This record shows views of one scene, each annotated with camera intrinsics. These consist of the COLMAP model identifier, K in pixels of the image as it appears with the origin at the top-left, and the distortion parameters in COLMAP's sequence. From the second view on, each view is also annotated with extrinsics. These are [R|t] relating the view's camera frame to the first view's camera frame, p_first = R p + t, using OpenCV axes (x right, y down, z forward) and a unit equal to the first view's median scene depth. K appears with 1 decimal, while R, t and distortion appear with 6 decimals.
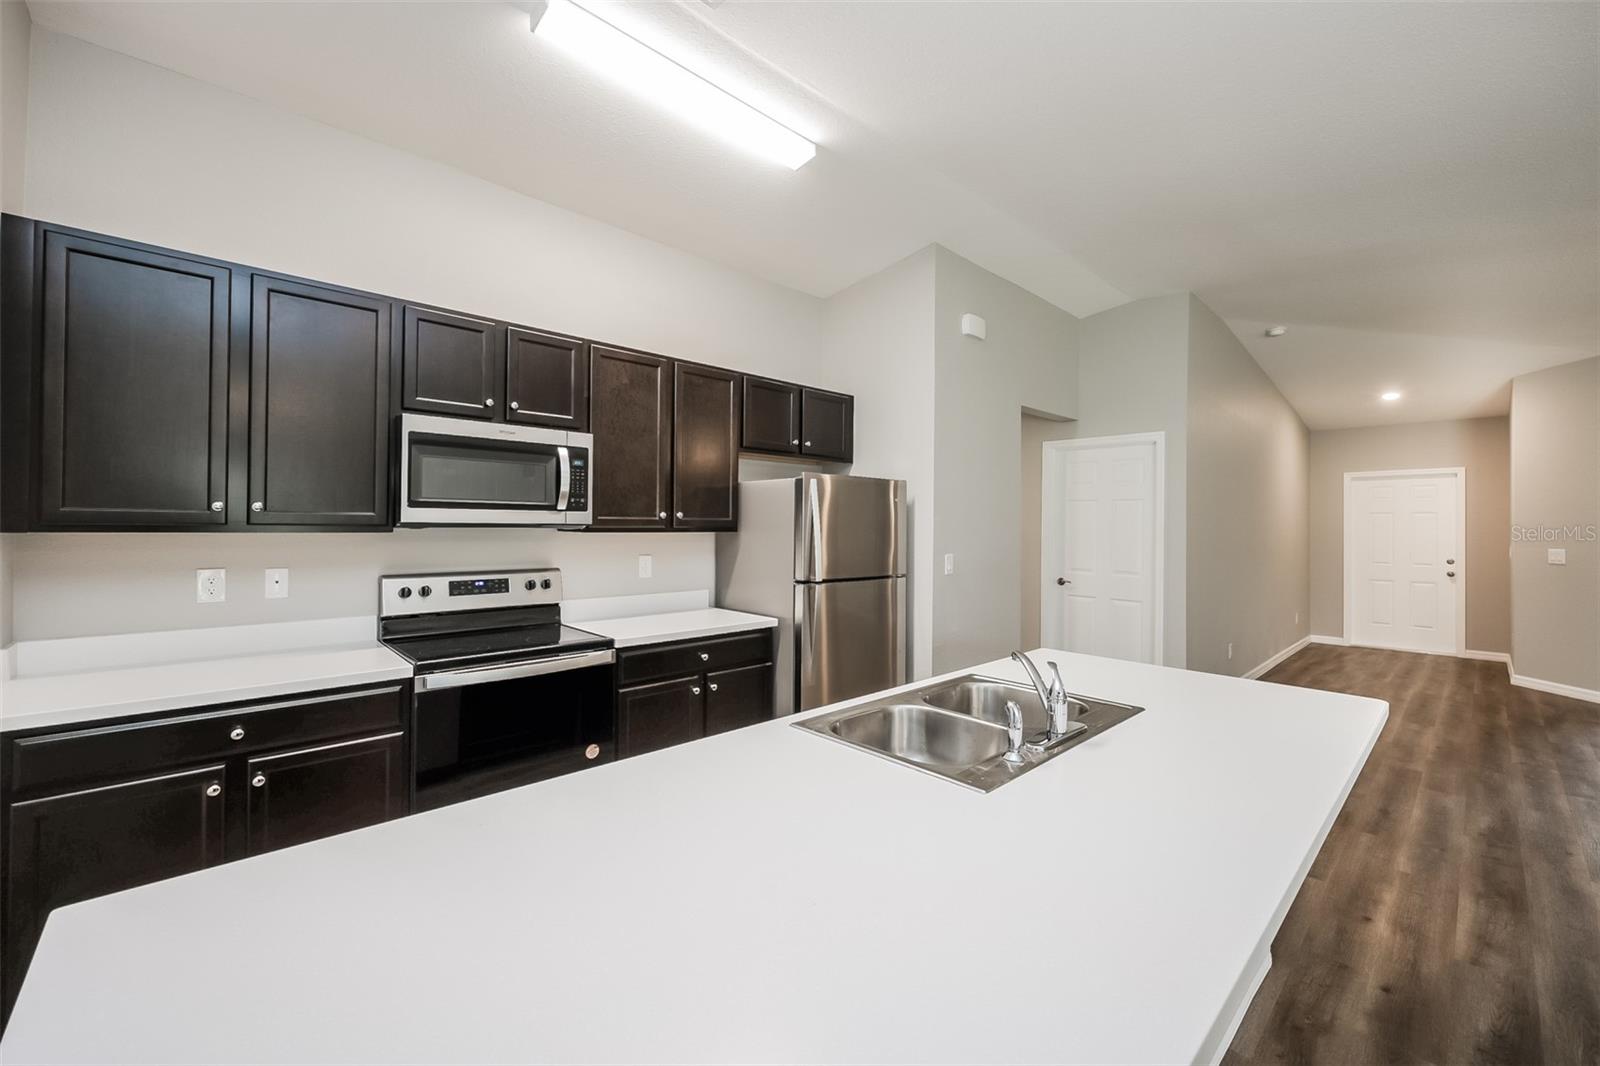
lens RADIAL K [[633.7, 0, 799.2], [0, 633.7, 523.8], [0, 0, 1]] dist [0.000309, -0.000690]
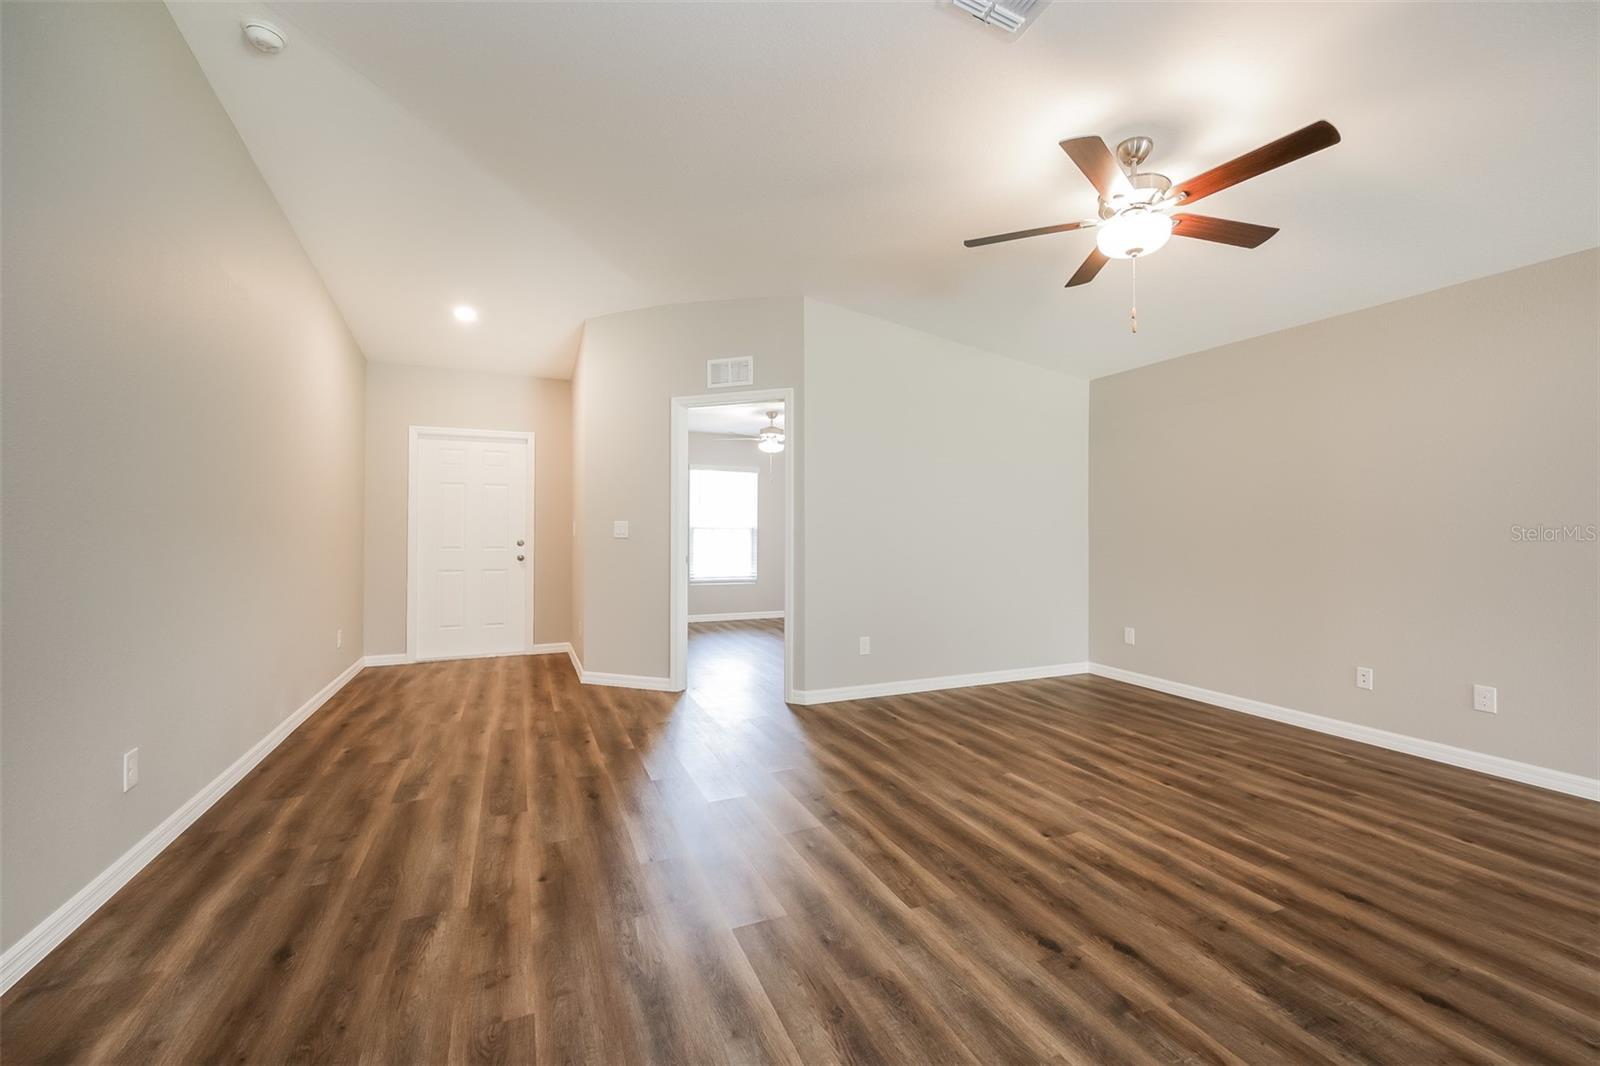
lens RADIAL K [[633.7, 0, 811.6], [0, 633.7, 525.4], [0, 0, 1]] dist [0.000309, -0.000690]
pose [[0.306755, 0.005109, 0.951775, 0.996274], [-0.005729, 0.999977, -0.003521, 0.107704], [-0.951771, -0.004372, 0.306777, 1.082901]]
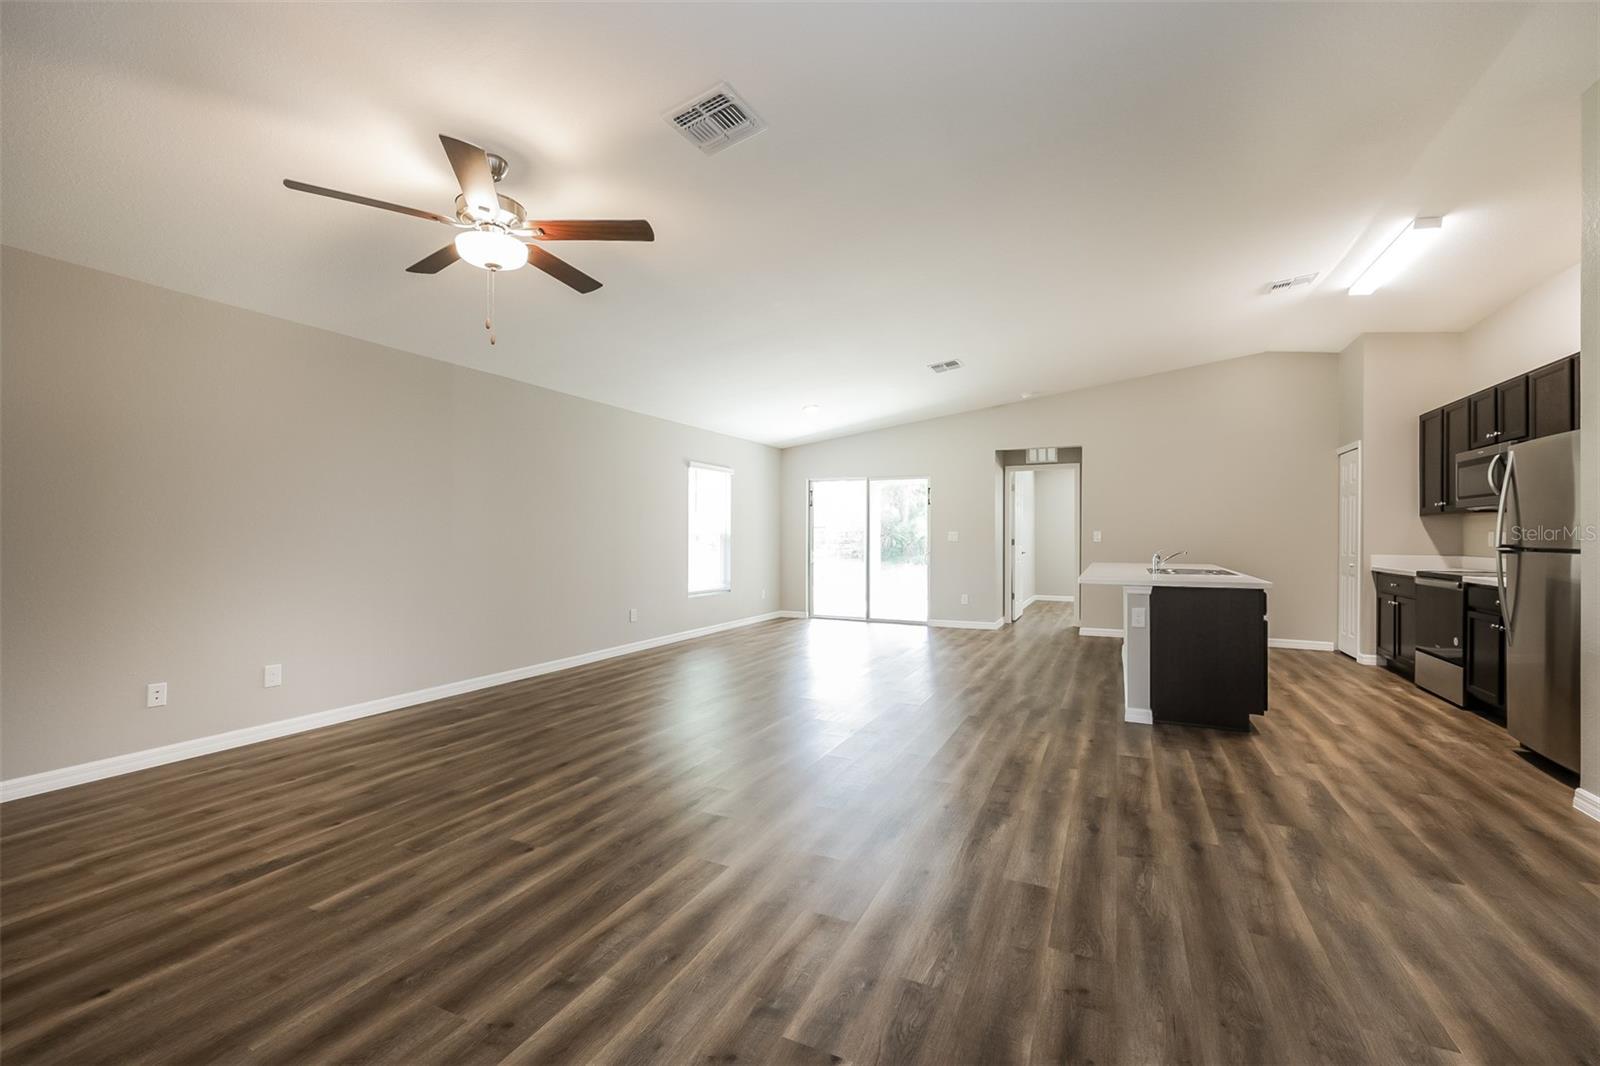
lens RADIAL K [[633.7, 0, 816.8], [0, 633.7, 538.3], [0, 0, 1]] dist [0.000309, -0.000690]
pose [[-0.927315, -0.006086, -0.374233, 2.012813], [-0.005209, 0.999981, -0.003354, 0.114397], [0.374246, -0.001161, -0.927329, 2.091837]]
